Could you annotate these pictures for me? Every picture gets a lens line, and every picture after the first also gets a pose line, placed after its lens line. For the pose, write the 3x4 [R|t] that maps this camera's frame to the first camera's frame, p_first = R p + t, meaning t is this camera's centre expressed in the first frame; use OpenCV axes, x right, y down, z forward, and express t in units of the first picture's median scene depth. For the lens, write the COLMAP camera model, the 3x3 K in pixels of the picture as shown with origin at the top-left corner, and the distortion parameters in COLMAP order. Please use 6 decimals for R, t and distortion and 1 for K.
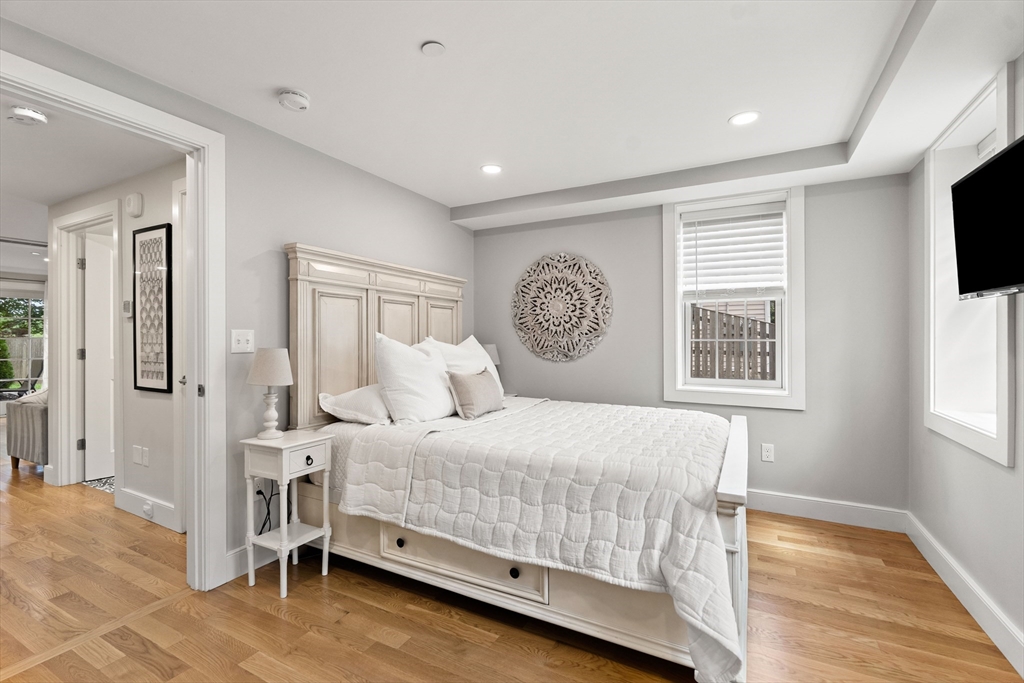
lens RADIAL K [[457.1, 0, 513.3], [0, 457.1, 337.0], [0, 0, 1]] dist [-0.000804, -0.000200]
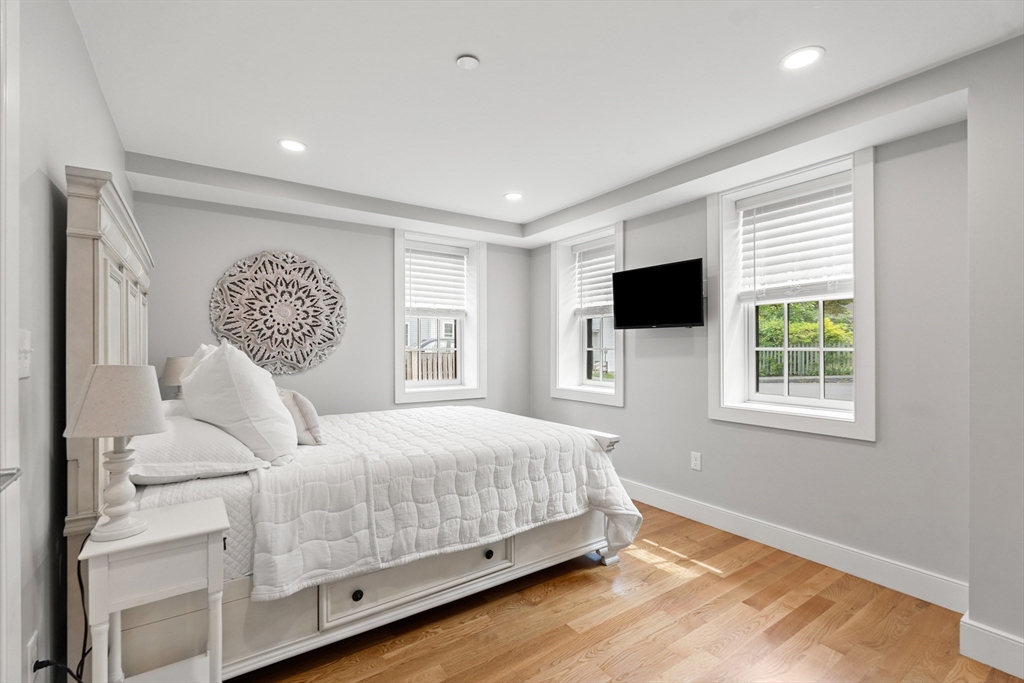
lens RADIAL K [[457.1, 0, 507.0], [0, 457.1, 346.1], [0, 0, 1]] dist [-0.000804, -0.000200]
pose [[0.463819, 0.002423, 0.885927, -0.538525], [-0.000806, 0.999997, -0.002313, 0.000477], [-0.885930, 0.000358, 0.463820, 0.237121]]
